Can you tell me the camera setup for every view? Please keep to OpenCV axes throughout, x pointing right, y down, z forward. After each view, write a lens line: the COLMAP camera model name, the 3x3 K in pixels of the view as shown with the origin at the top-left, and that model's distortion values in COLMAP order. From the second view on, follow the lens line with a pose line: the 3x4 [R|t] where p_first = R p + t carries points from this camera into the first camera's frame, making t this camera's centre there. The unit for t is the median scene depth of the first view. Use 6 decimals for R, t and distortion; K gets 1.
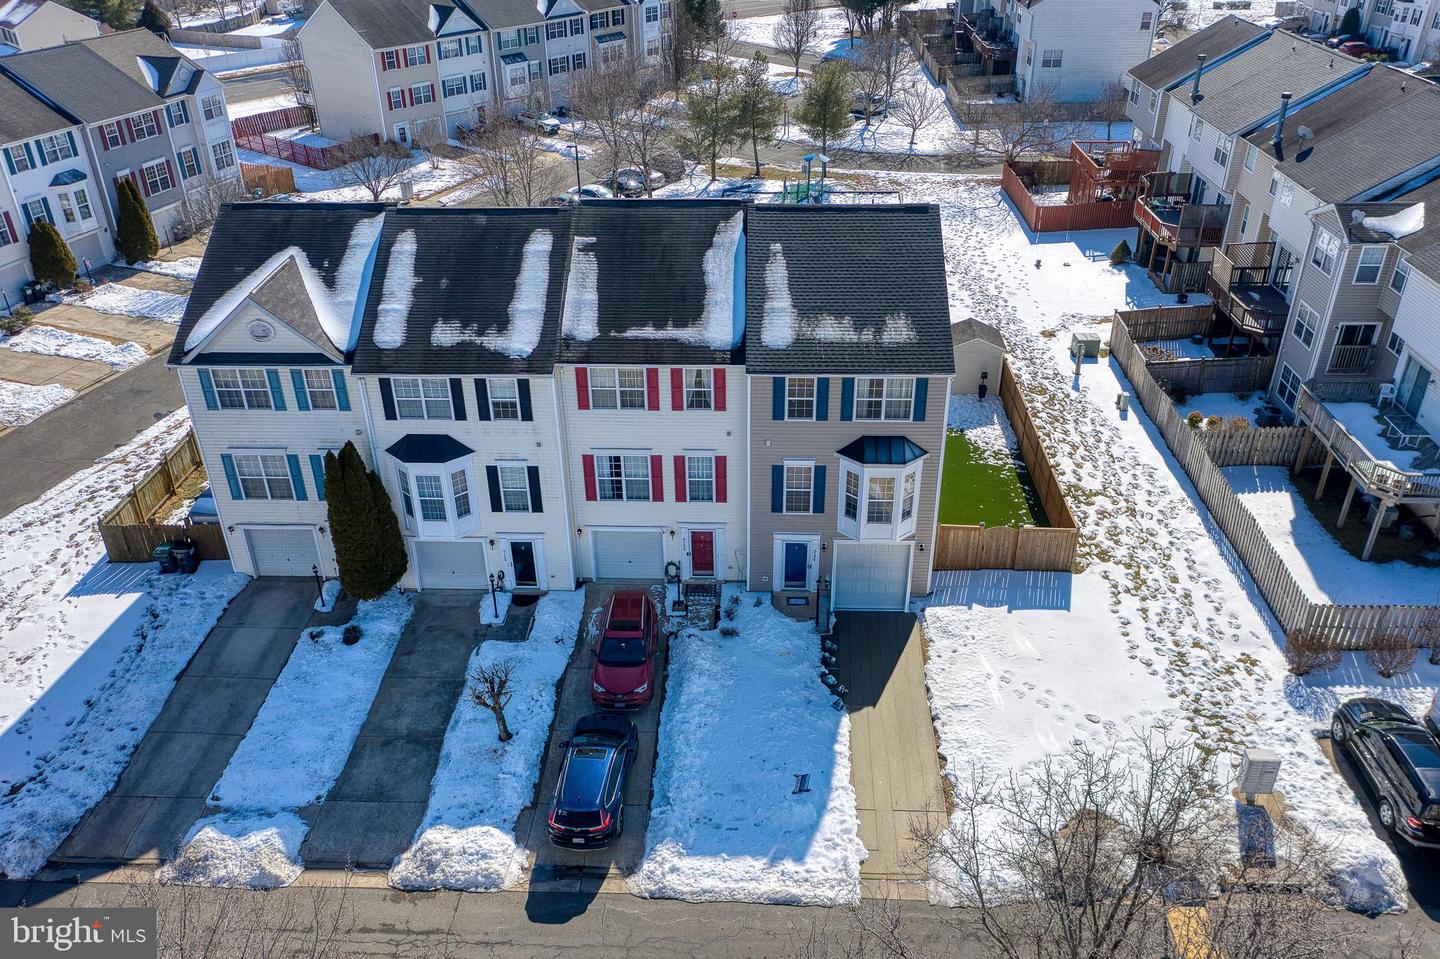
lens RADIAL K [[1108.2, 0, 716.2], [0, 1108.2, 471.9], [0, 0, 1]] dist [-0.007092, 0.016113]
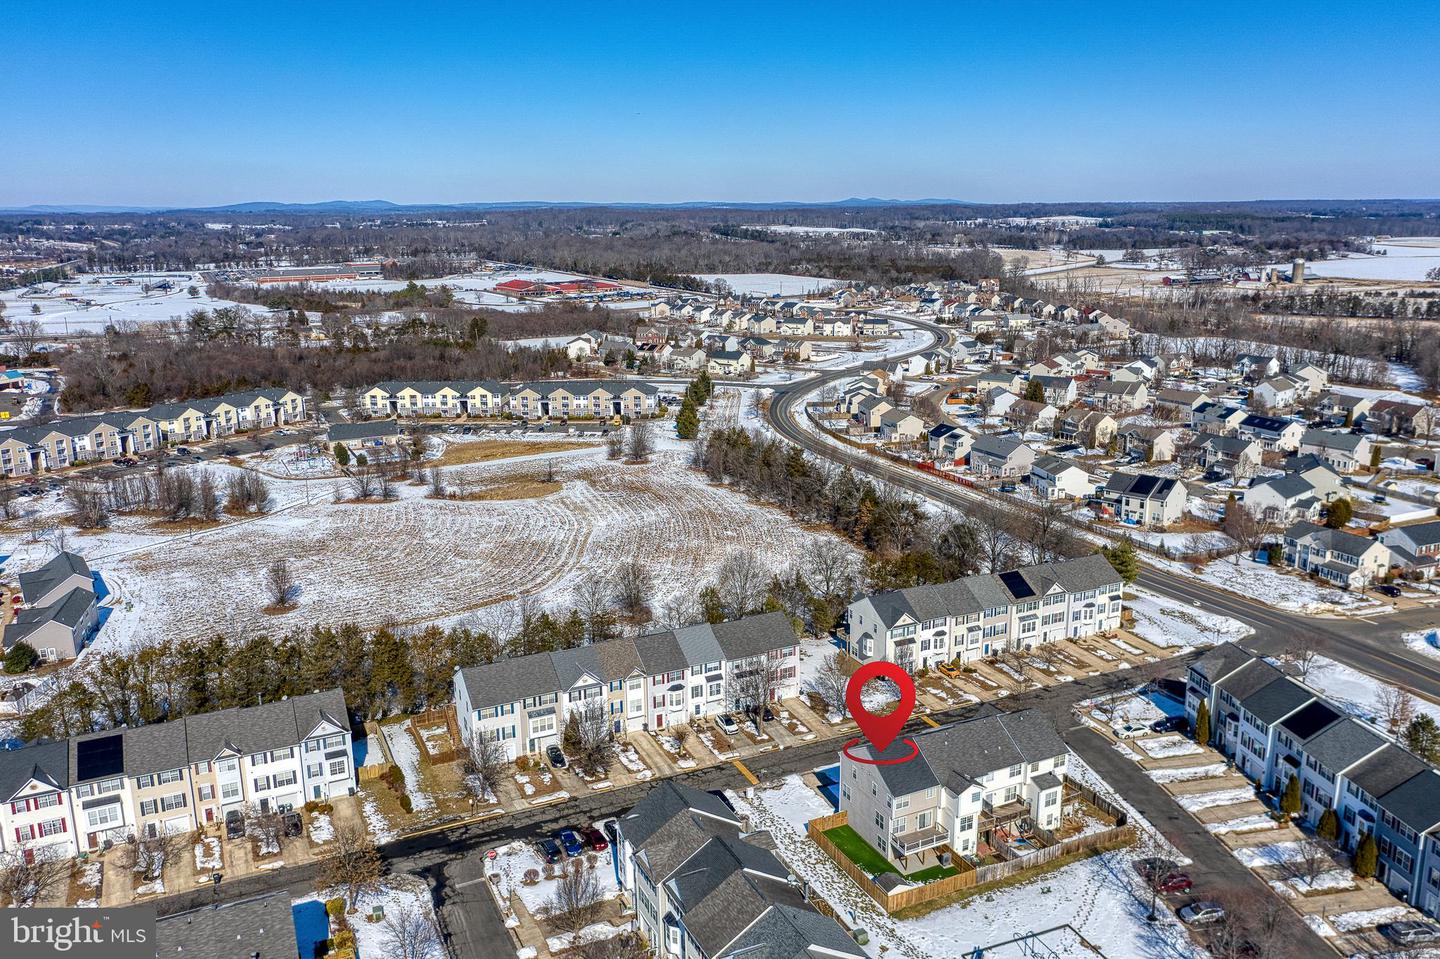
lens RADIAL K [[1121.3, 0, 722.3], [0, 1121.3, 449.5], [0, 0, 1]] dist [0.004330, 0.004113]
pose [[-0.878885, 0.124285, -0.460558, 2.083314], [-0.217890, 0.754276, 0.619348, -2.996504], [0.424363, 0.644686, -0.635842, 2.434166]]
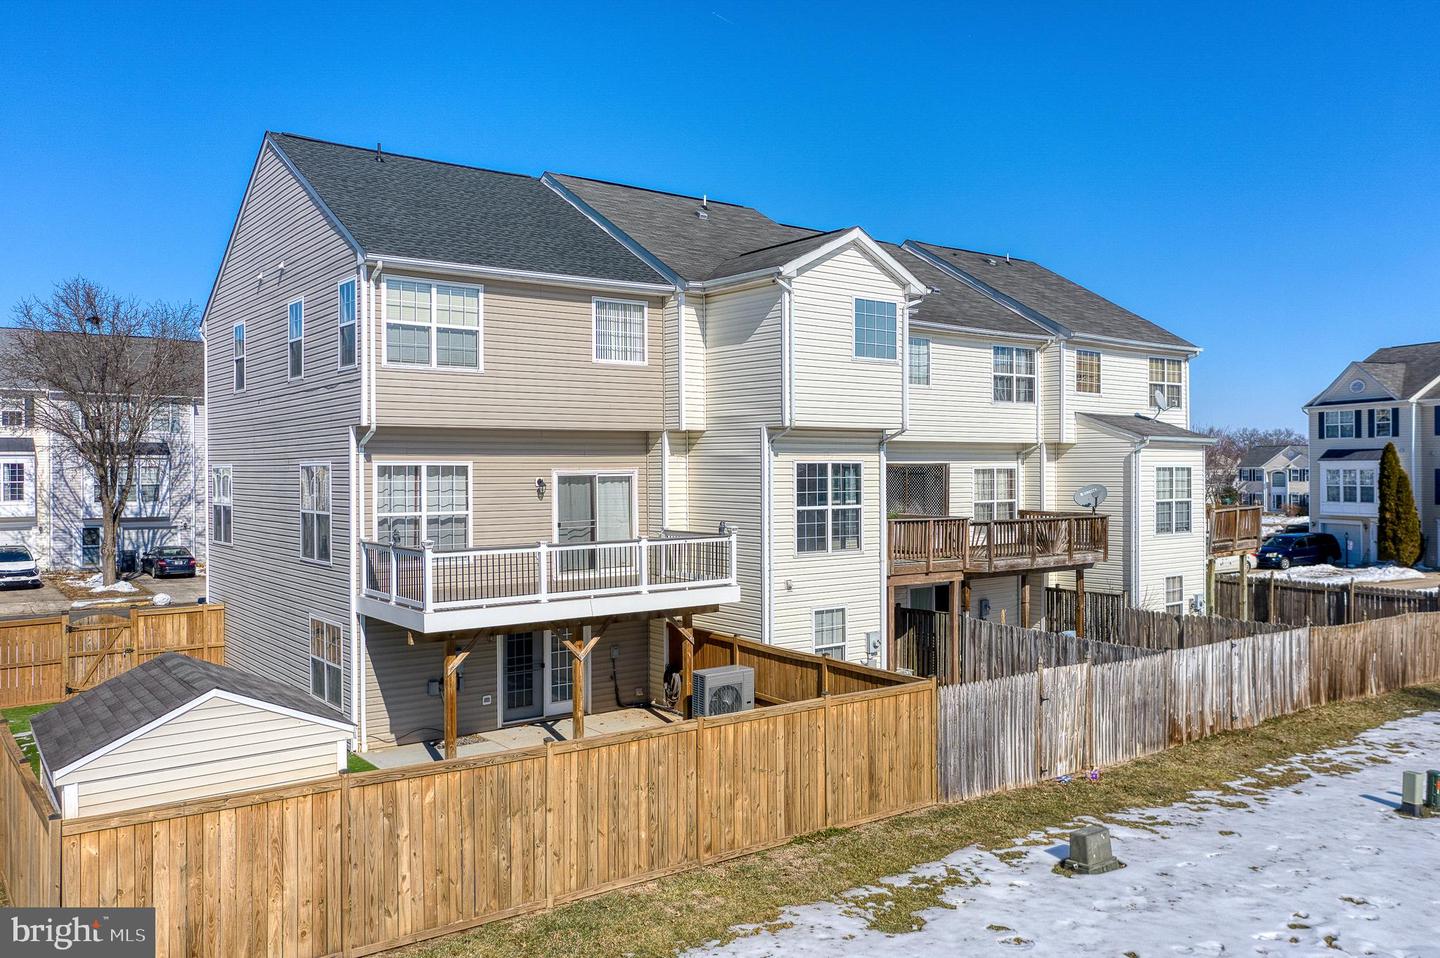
lens RADIAL K [[1108.2, 0, 716.2], [0, 1108.2, 471.4], [0, 0, 1]] dist [-0.007092, 0.016113]
pose [[-0.769337, 0.017863, -0.638594, 0.408417], [-0.304708, 0.868316, 0.391382, -0.398037], [0.561493, 0.495689, -0.662584, 1.651342]]
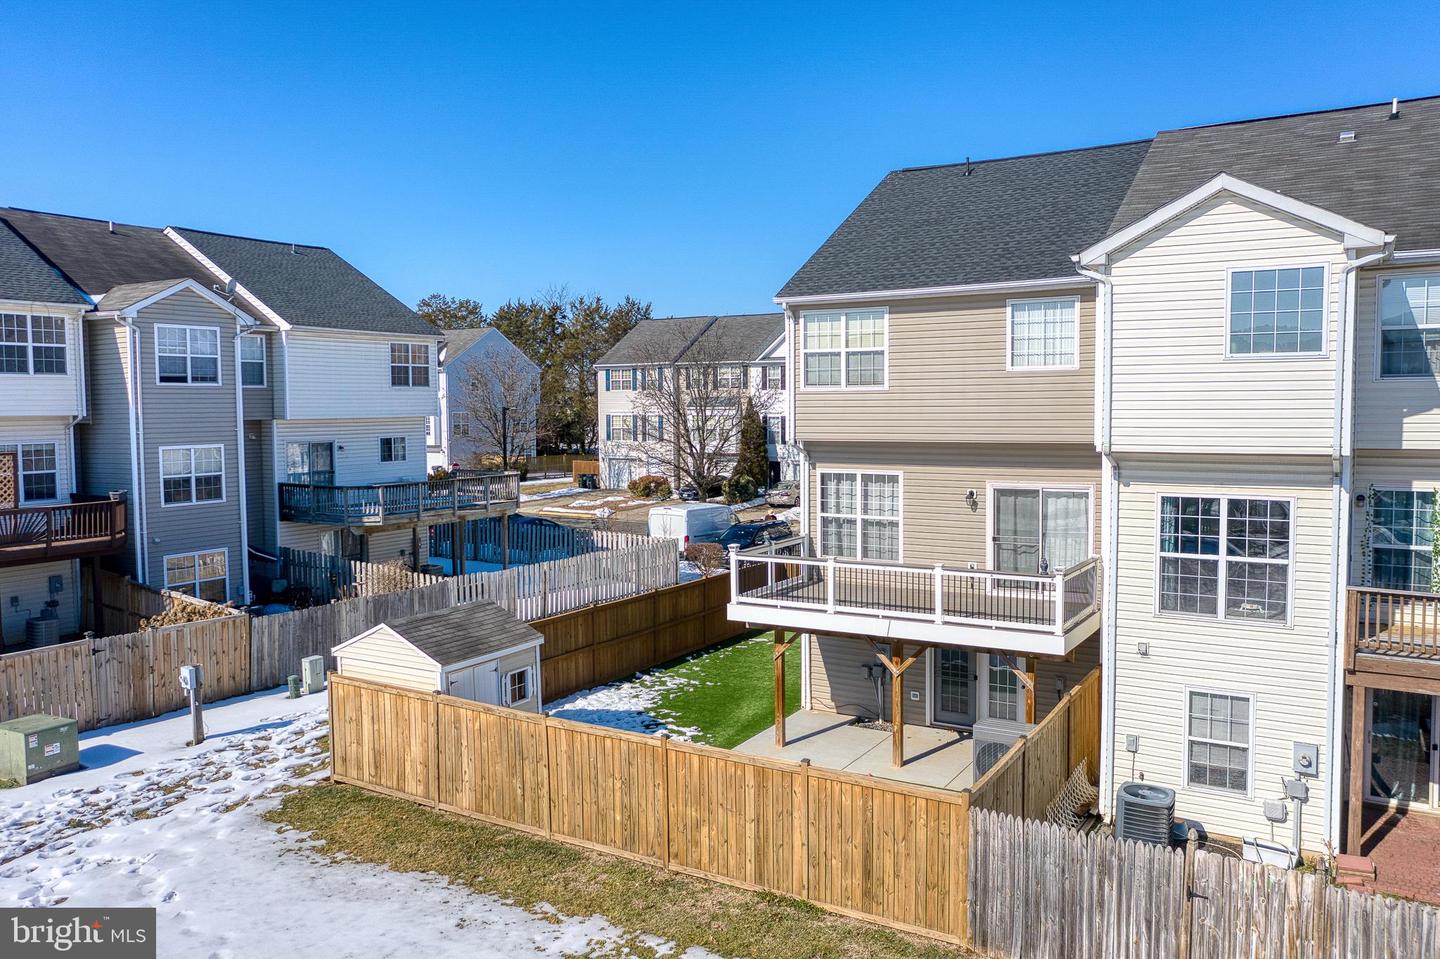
lens RADIAL K [[1100.8, 0, 716.3], [0, 1100.8, 471.1], [0, 0, 1]] dist [-0.012625, 0.011974]
pose [[-0.877259, -0.009025, 0.479933, -0.044981], [0.256852, 0.835821, 0.485211, -0.457623], [-0.405517, 0.548927, -0.730914, 1.680971]]
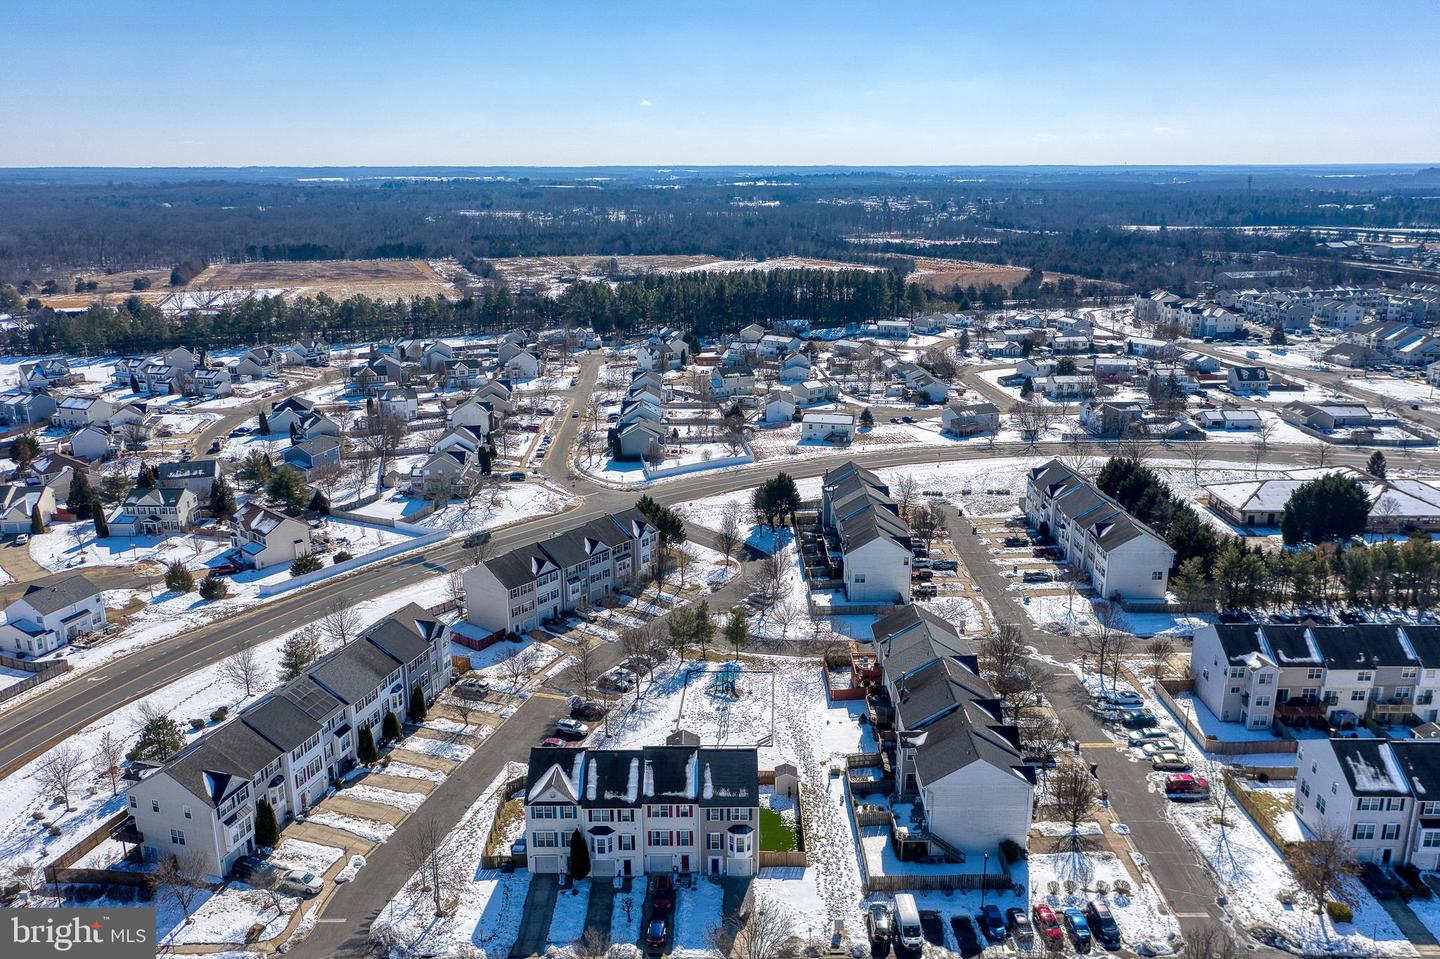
lens RADIAL K [[1108.2, 0, 716.2], [0, 1108.2, 471.9], [0, 0, 1]] dist [-0.007092, 0.016113]
pose [[0.999143, -0.003689, 0.041224, -0.051526], [0.013893, 0.968126, -0.250078, -0.216837], [-0.038988, 0.250437, 0.967348, -2.358385]]
